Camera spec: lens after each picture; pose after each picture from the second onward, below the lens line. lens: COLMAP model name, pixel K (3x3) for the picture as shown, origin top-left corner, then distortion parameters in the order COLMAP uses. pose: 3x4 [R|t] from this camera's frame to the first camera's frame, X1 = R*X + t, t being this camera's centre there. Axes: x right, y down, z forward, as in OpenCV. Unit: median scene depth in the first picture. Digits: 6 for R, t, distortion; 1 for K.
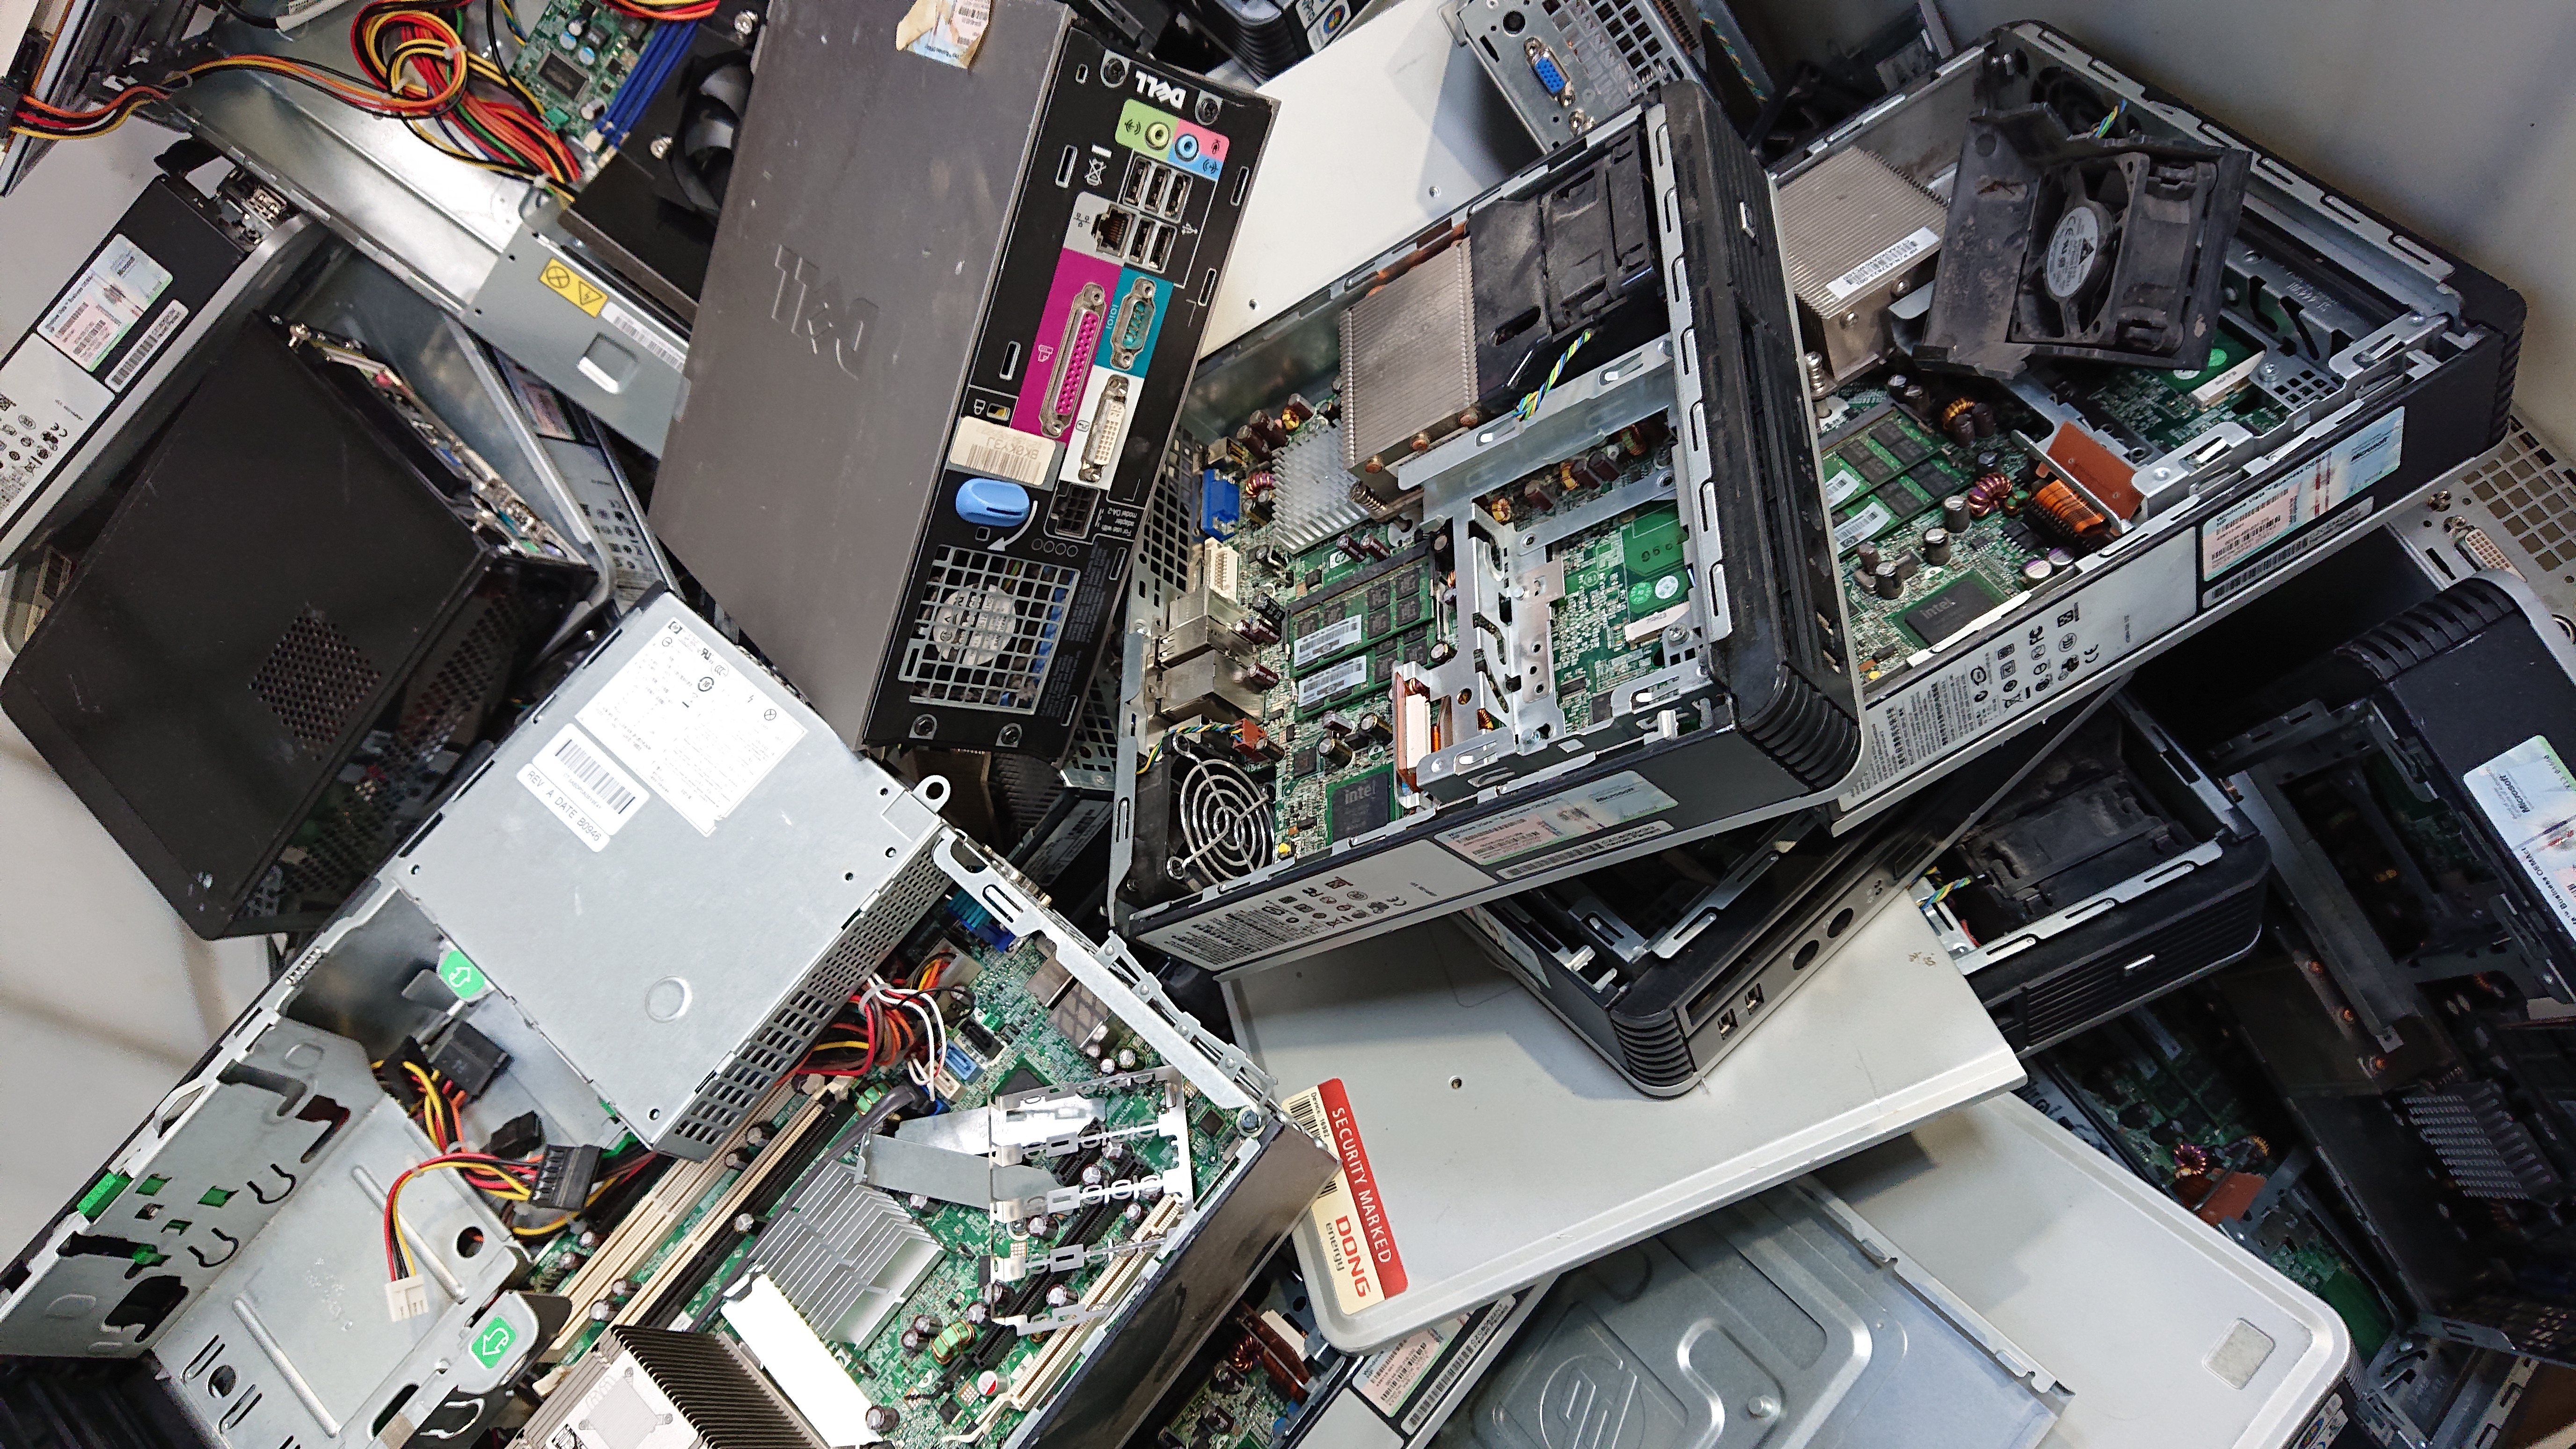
lens RADIAL K [[1737.6, 0, 1288.0], [0, 1737.6, 724.5], [0, 0, 1]] dist [0.234178, -0.373192]
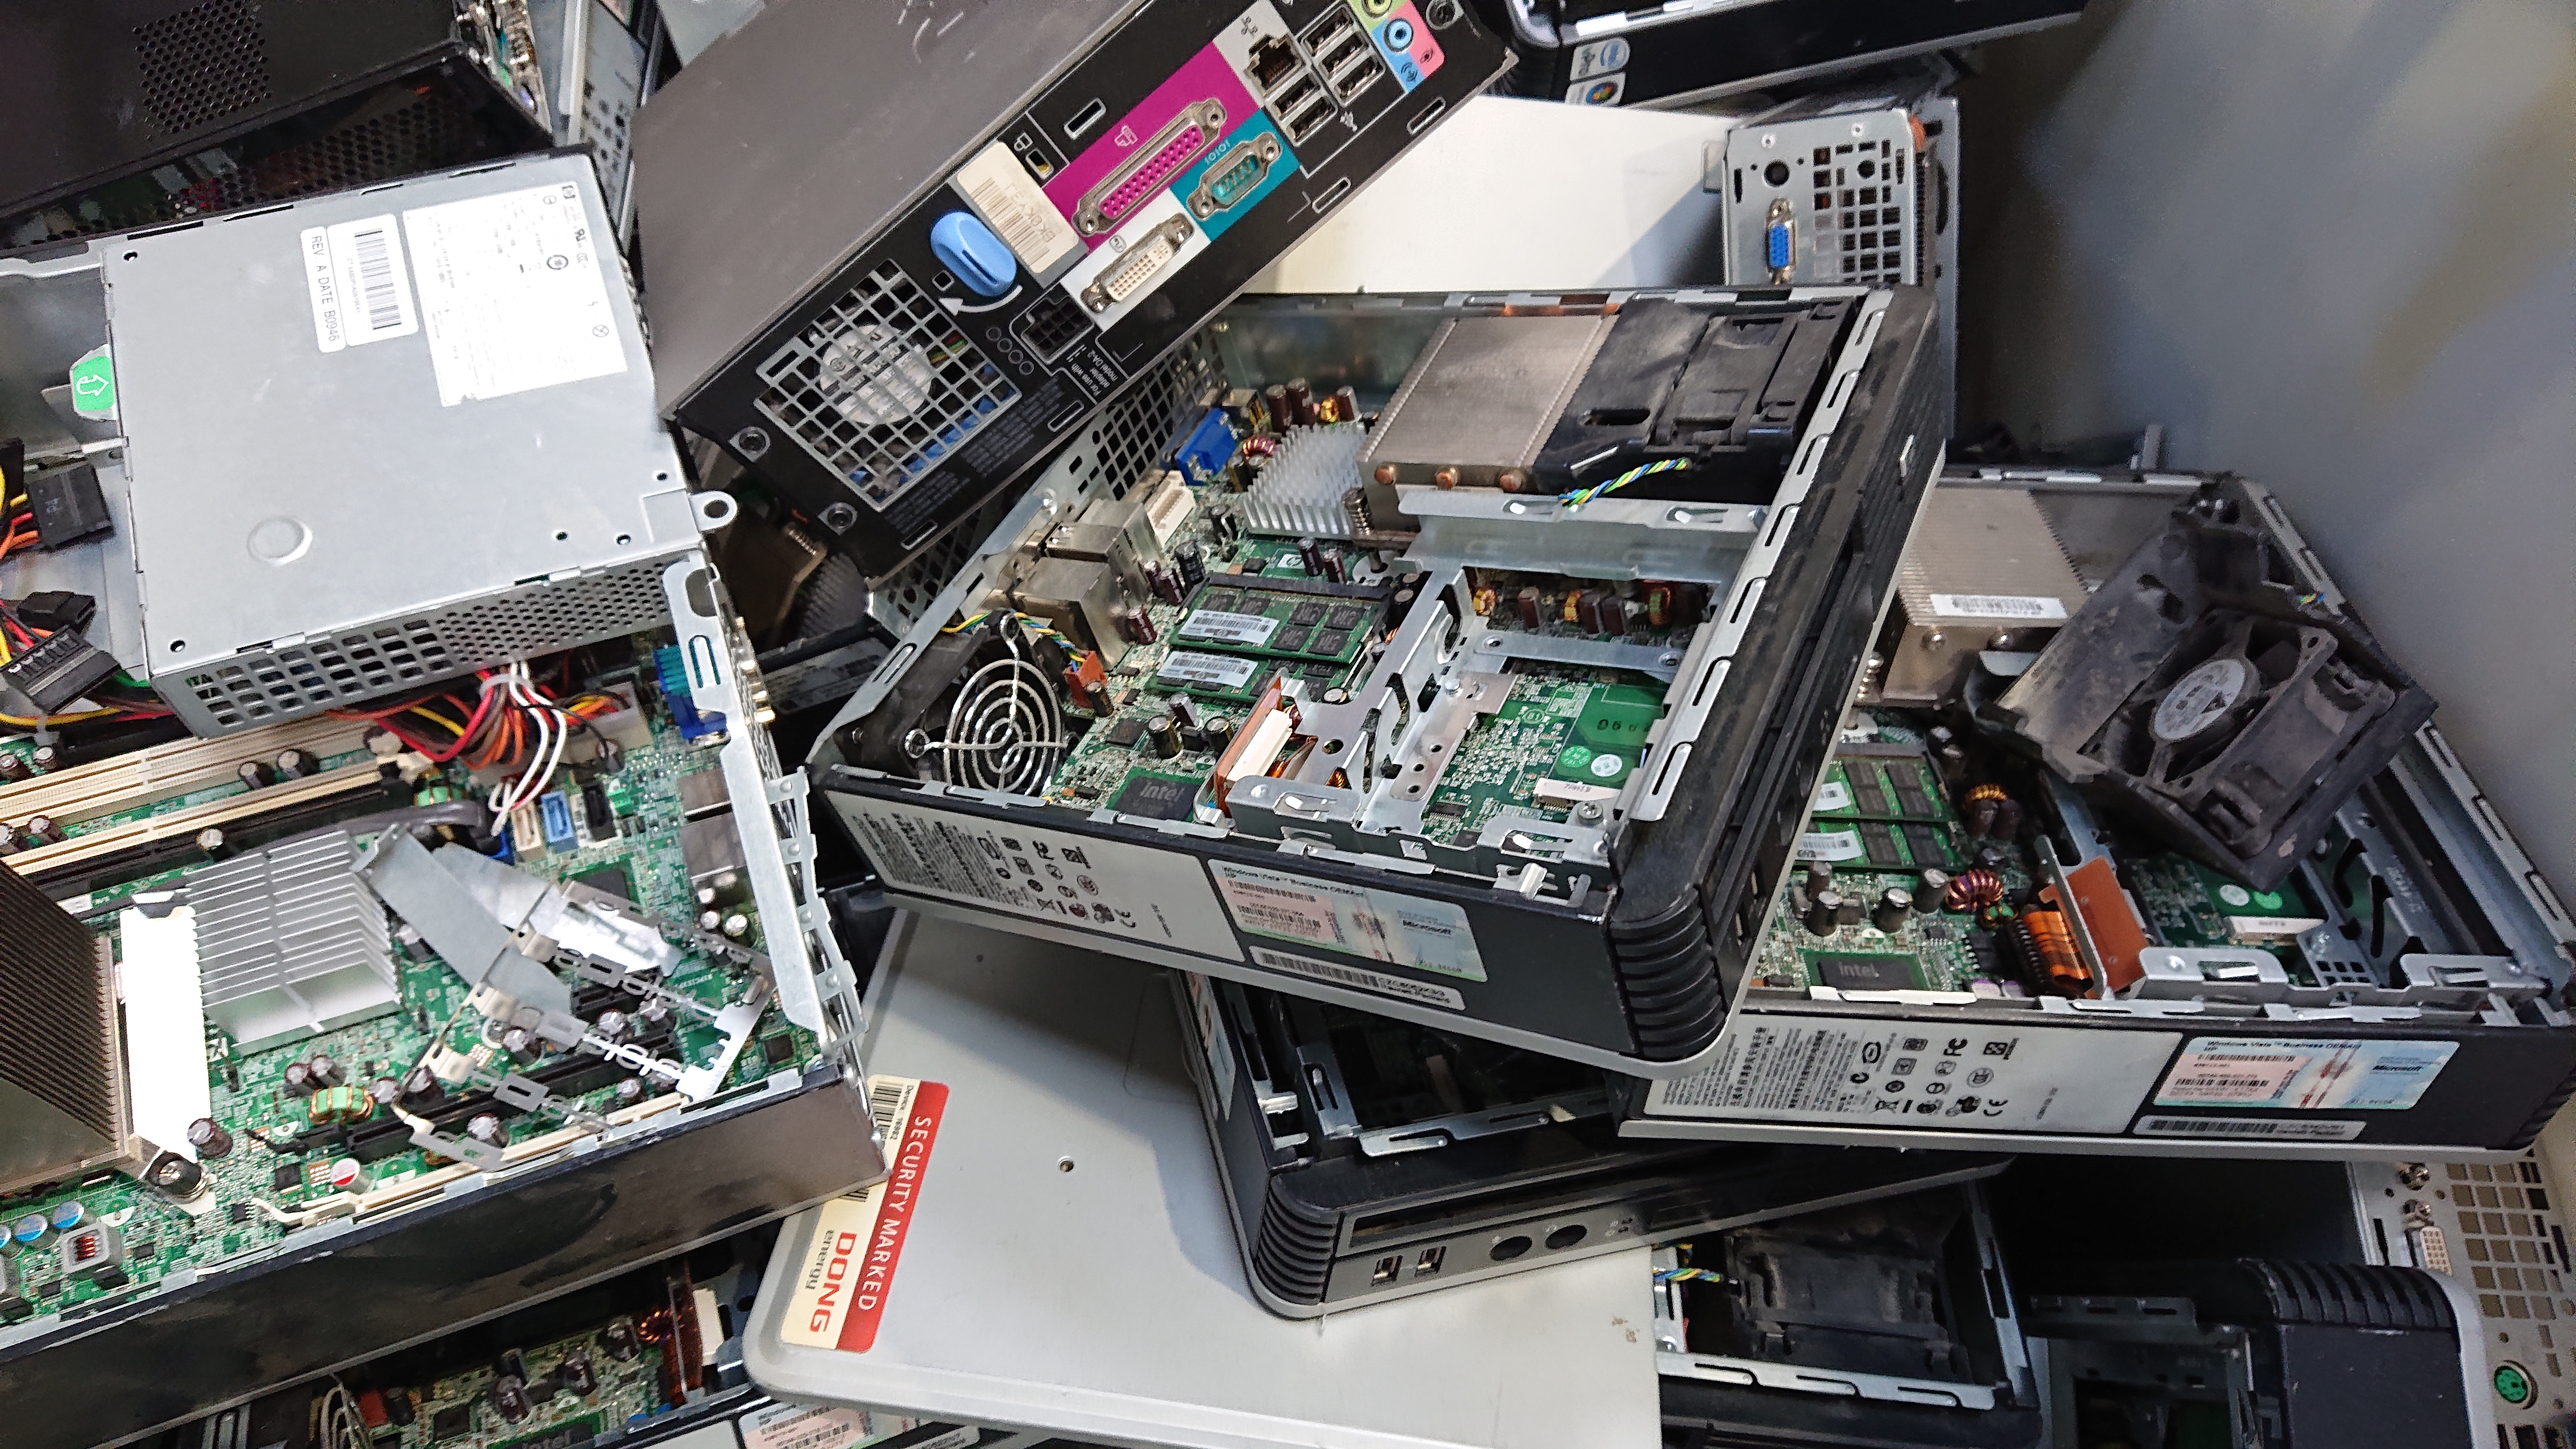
lens RADIAL K [[1746.2, 0, 1288.0], [0, 1746.2, 724.5], [0, 0, 1]] dist [0.211477, -0.331901]
pose [[0.841375, 0.539699, 0.028506, 0.050358], [-0.535056, 0.839251, -0.096809, 0.059954], [-0.076171, 0.066201, 0.994895, 0.171248]]
